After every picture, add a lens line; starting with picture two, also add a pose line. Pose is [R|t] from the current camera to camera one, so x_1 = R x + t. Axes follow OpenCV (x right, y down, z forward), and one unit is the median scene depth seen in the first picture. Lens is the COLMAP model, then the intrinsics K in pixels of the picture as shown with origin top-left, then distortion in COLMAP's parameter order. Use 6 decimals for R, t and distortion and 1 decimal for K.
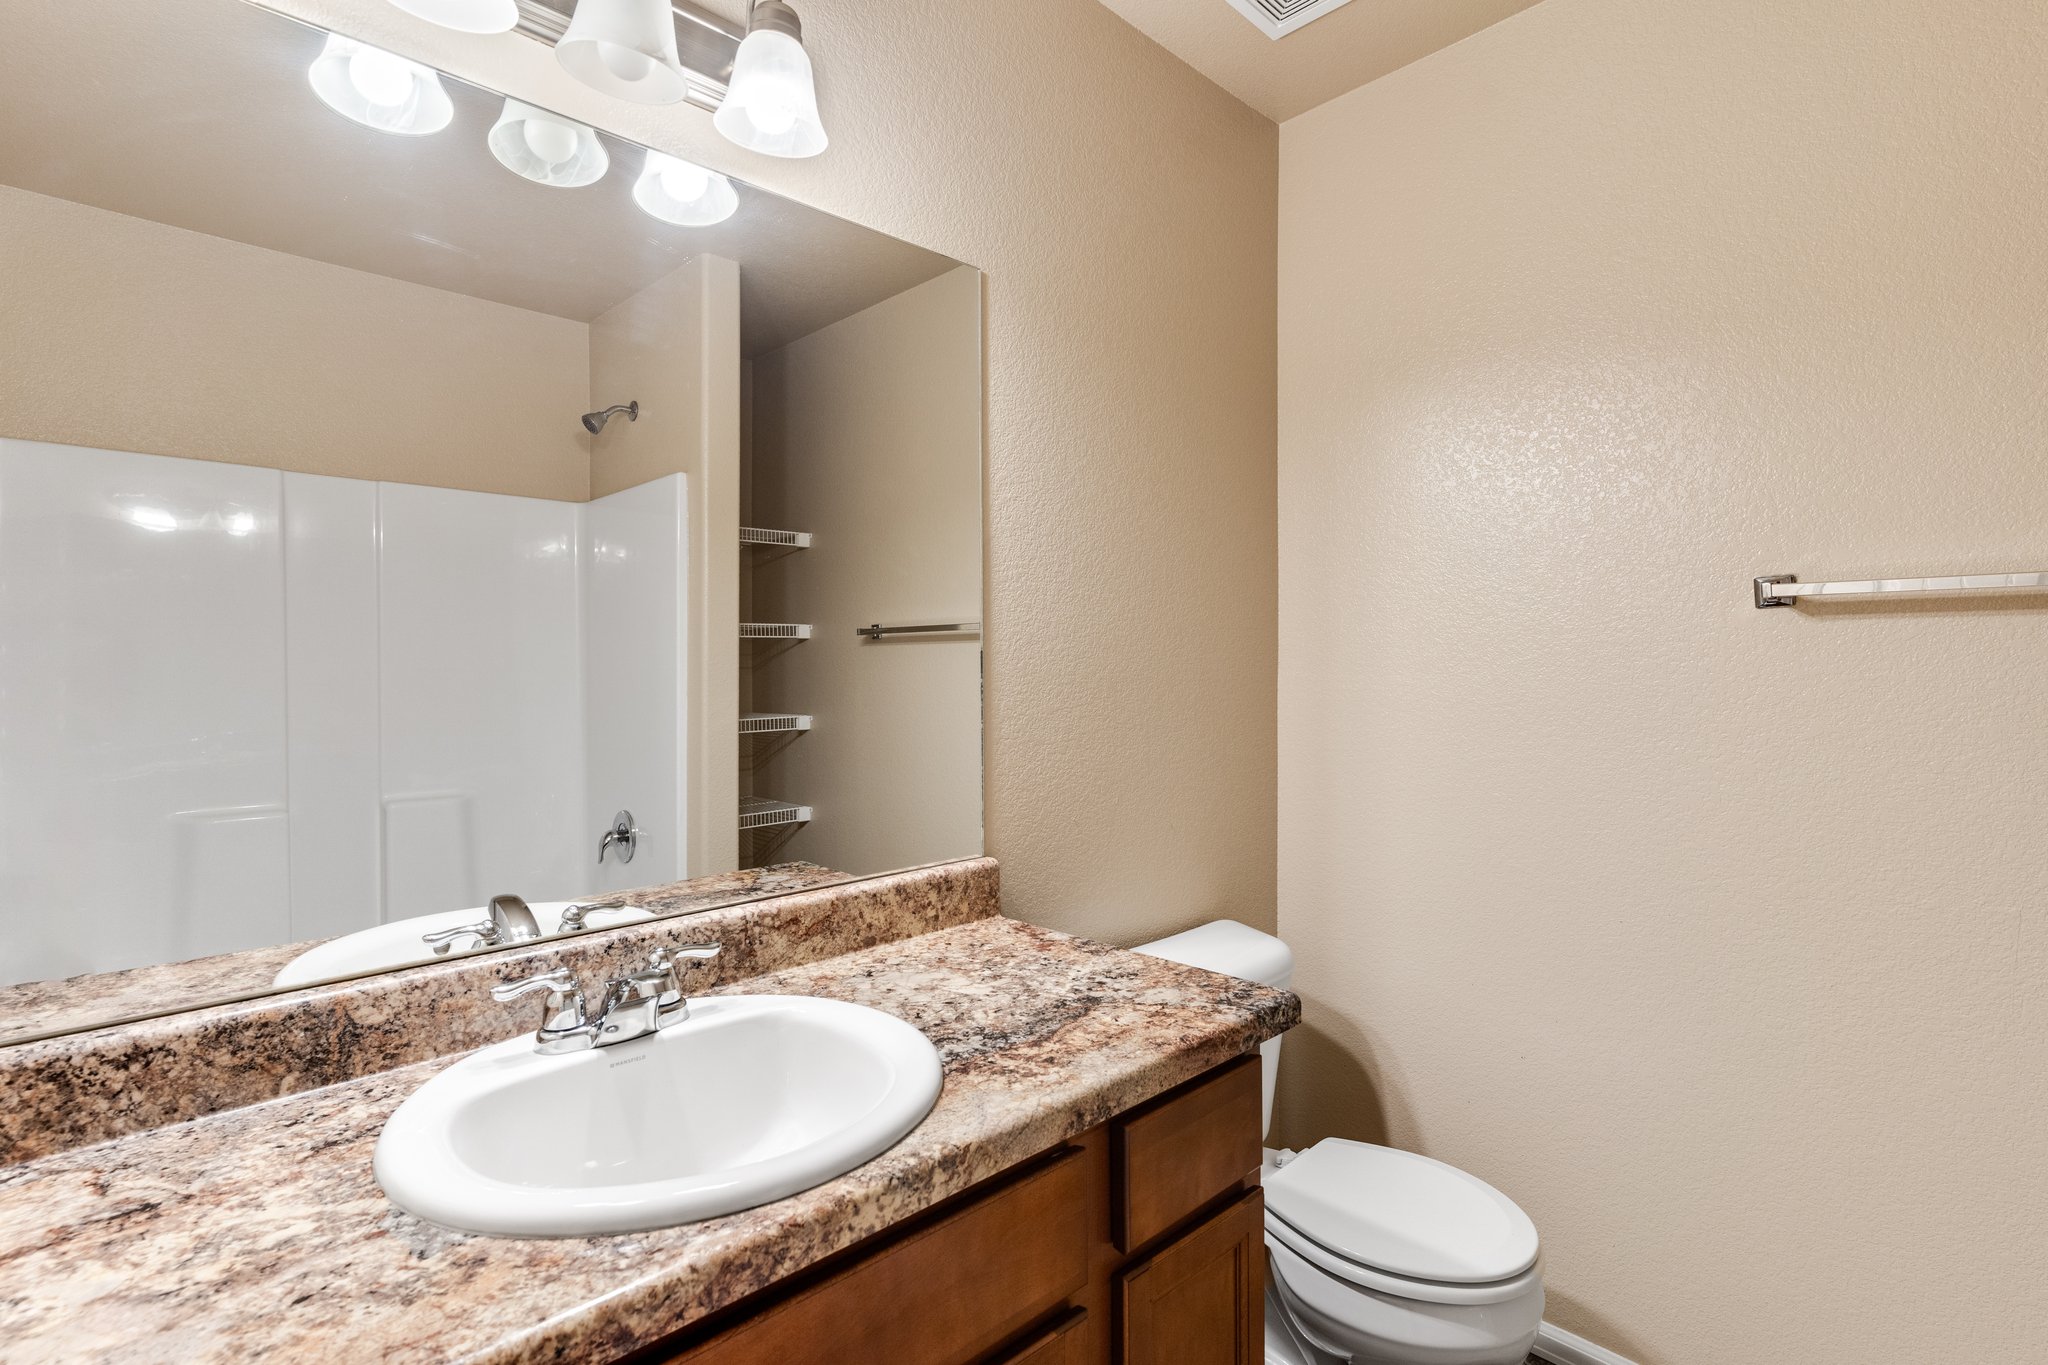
lens RADIAL K [[981.4, 0, 1028.0], [0, 981.4, 683.4], [0, 0, 1]] dist [0.003894, 0.000278]
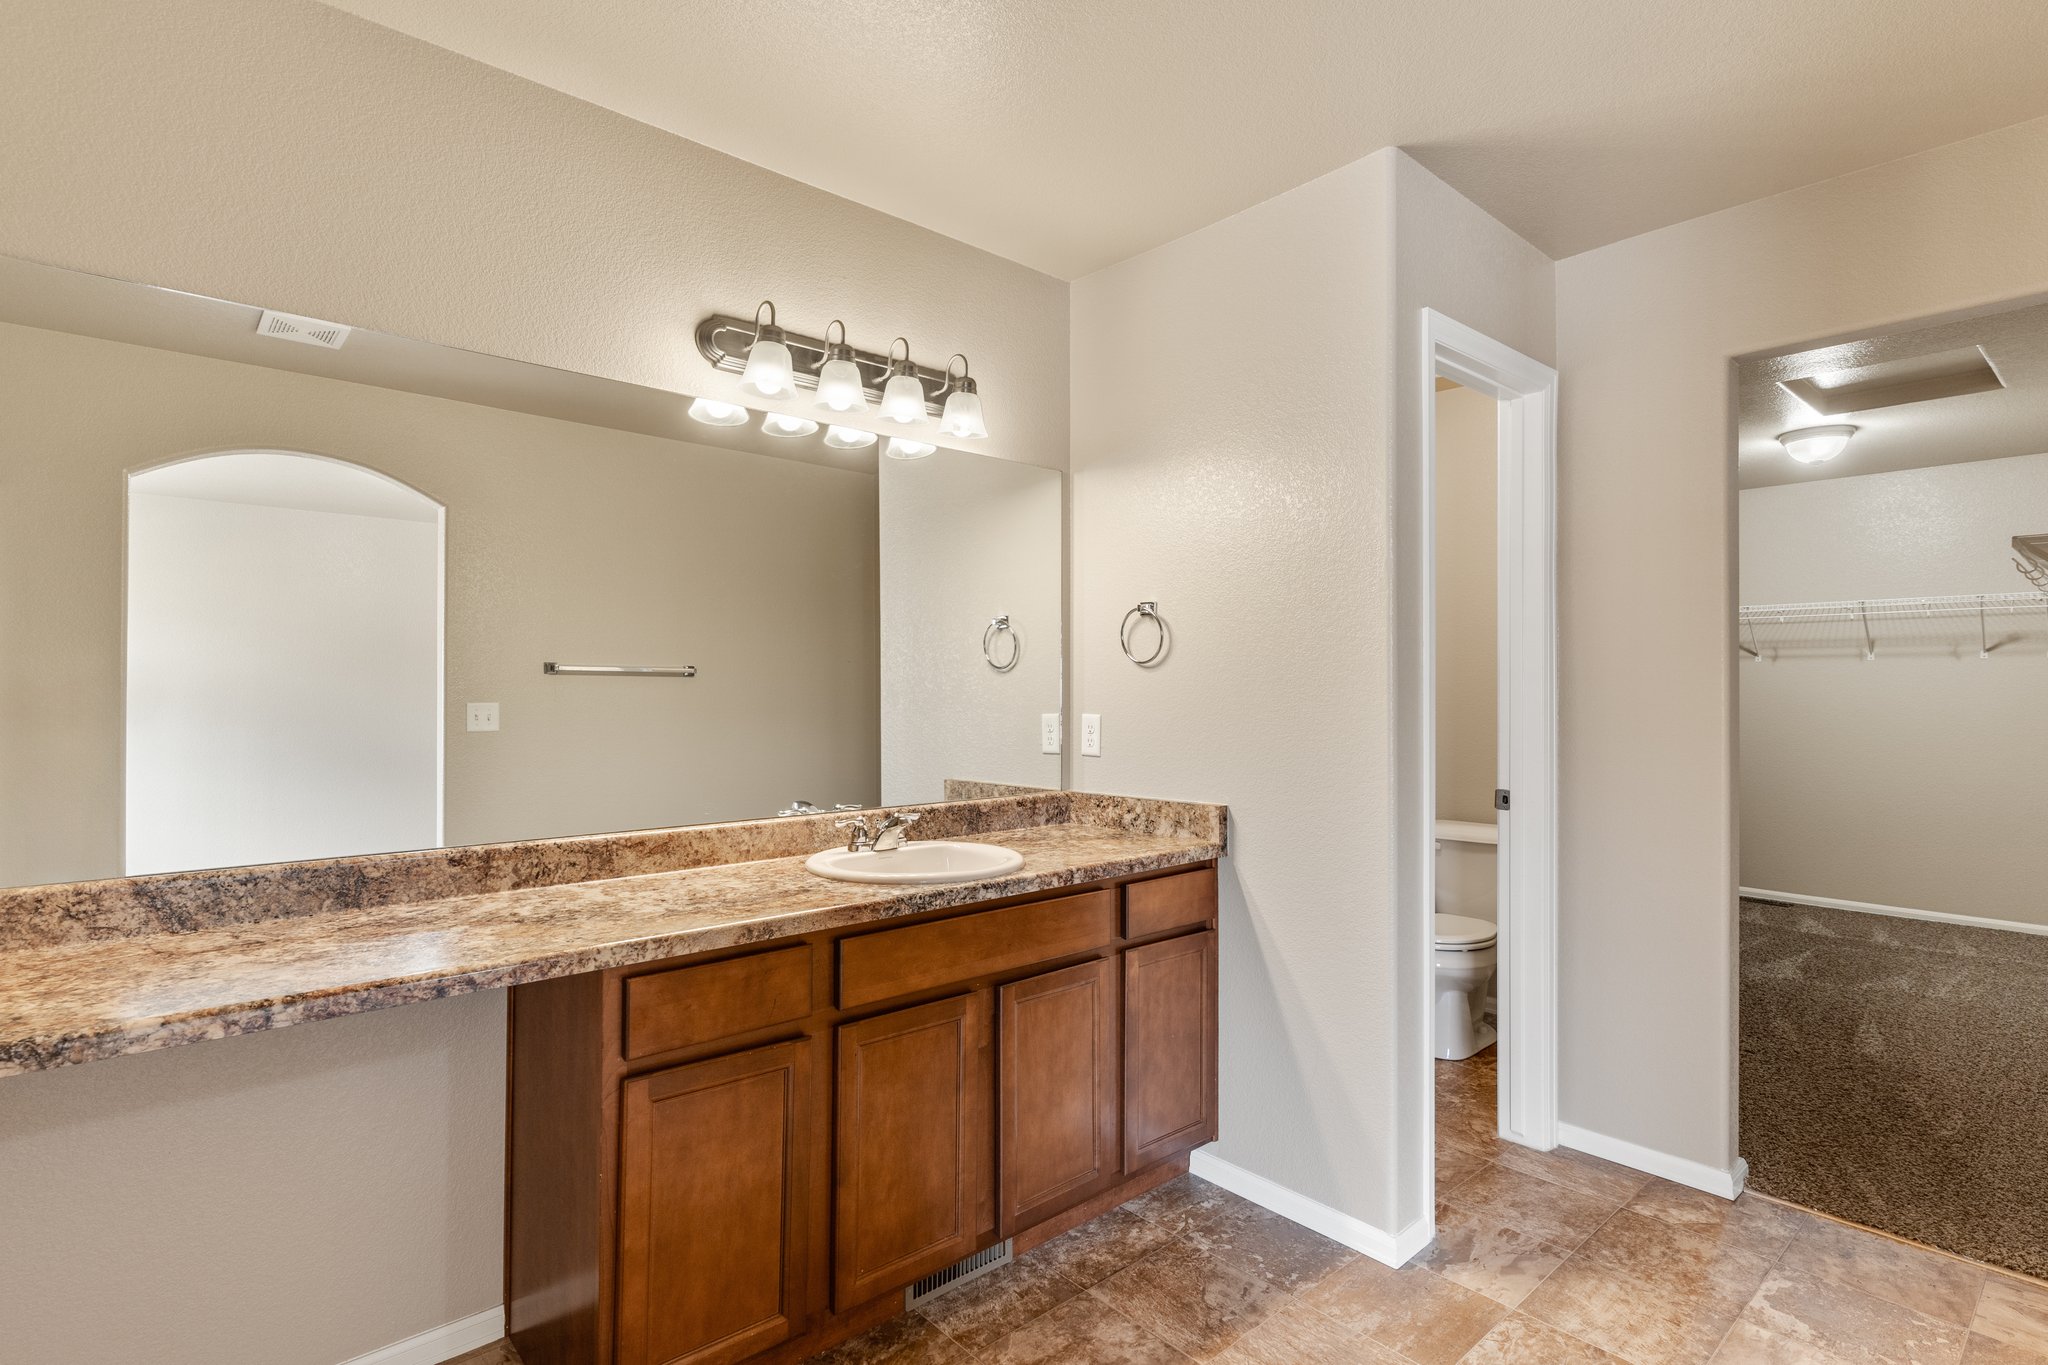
lens RADIAL K [[1021.0, 0, 1029.9], [0, 1021.0, 690.2], [0, 0, 1]] dist [0.004304, 0.000210]
pose [[0.998646, 0.024454, -0.045917, 0.638843], [-0.024885, 0.999651, -0.008852, -0.005847], [0.045685, 0.009983, 0.998906, -0.855613]]
